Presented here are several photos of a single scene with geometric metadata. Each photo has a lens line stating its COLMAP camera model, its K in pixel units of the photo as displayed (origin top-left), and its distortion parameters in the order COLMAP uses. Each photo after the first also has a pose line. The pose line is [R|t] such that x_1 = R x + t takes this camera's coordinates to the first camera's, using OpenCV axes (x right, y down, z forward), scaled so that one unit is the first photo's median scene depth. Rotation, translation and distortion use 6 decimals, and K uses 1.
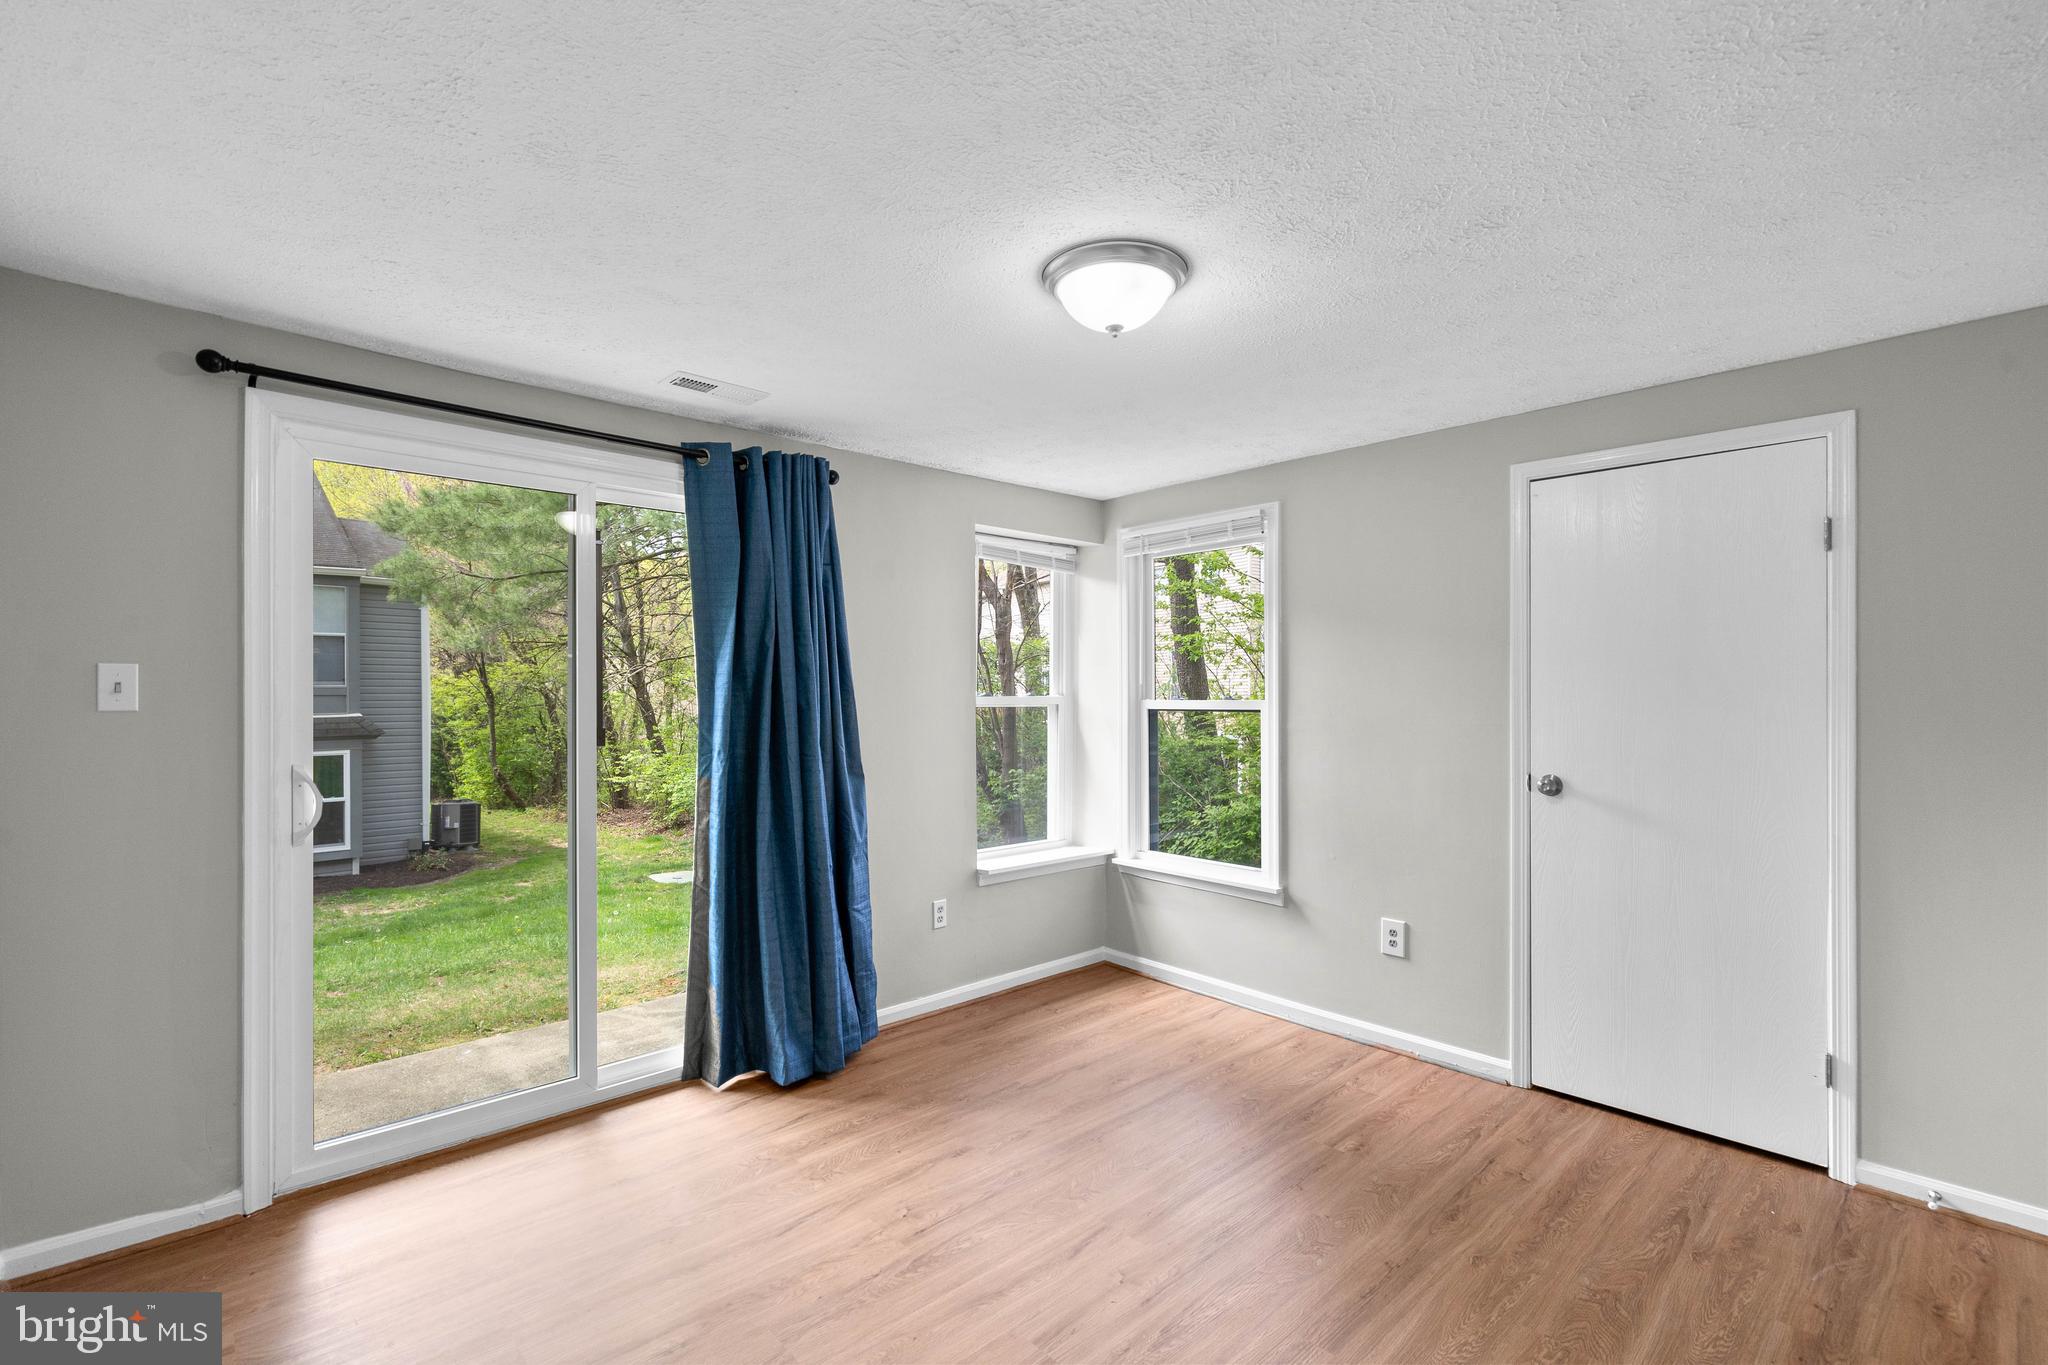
lens RADIAL K [[945.5, 0, 1026.4], [0, 945.5, 690.0], [0, 0, 1]] dist [-0.005187, -0.000246]
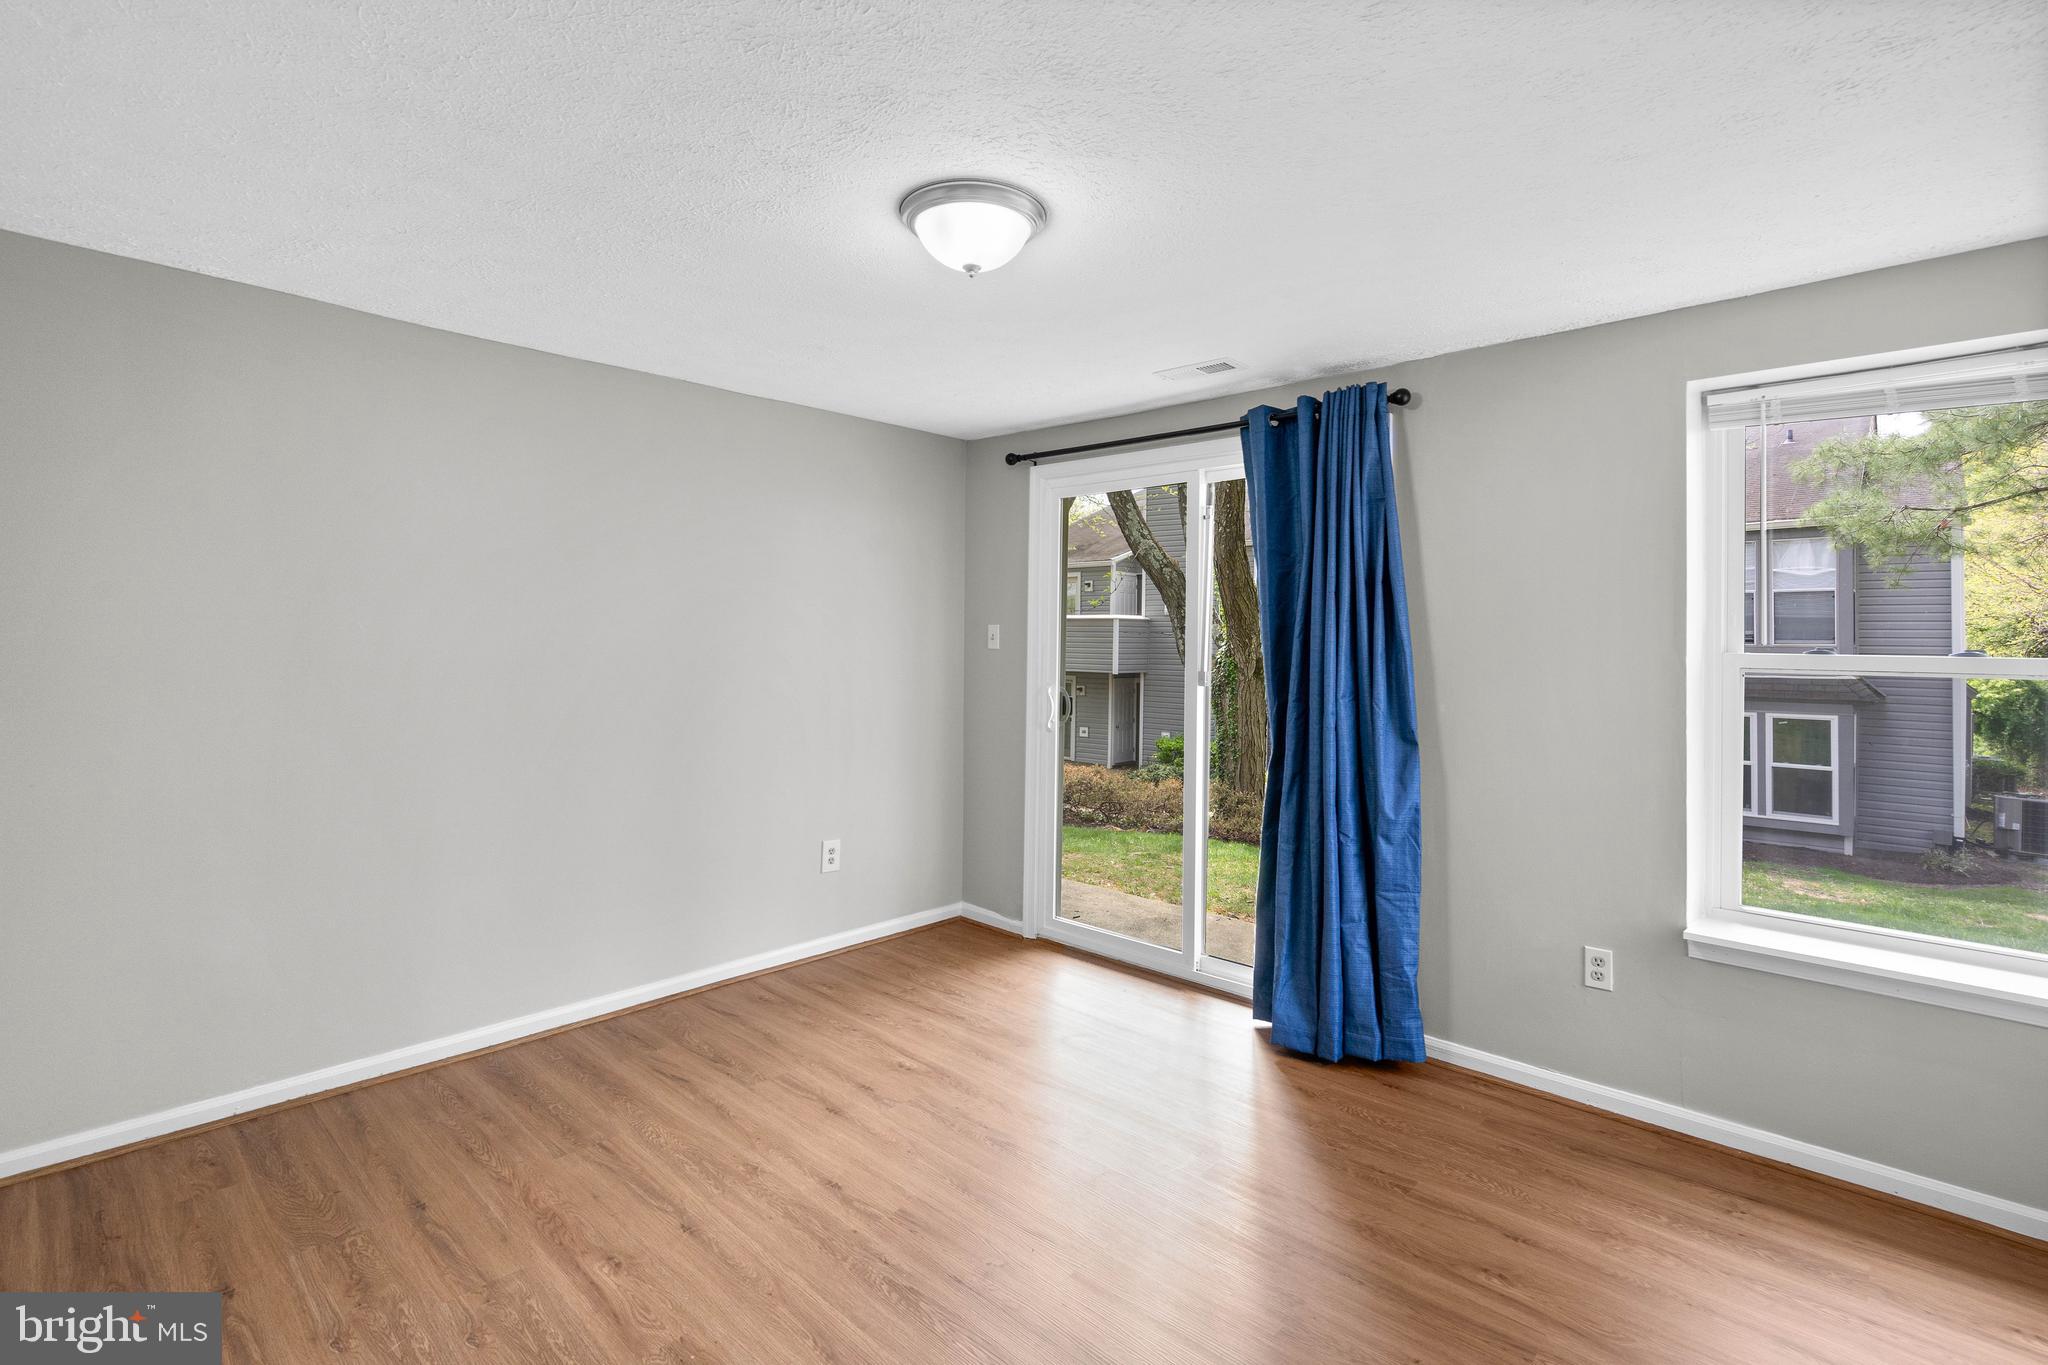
lens RADIAL K [[945.5, 0, 985.1], [0, 945.5, 624.4], [0, 0, 1]] dist [-0.005187, -0.000246]
pose [[0.043437, -0.017047, -0.998911, 0.585088], [-0.011443, 0.999780, -0.017560, 0.003465], [0.998991, 0.012194, 0.043233, 0.527084]]
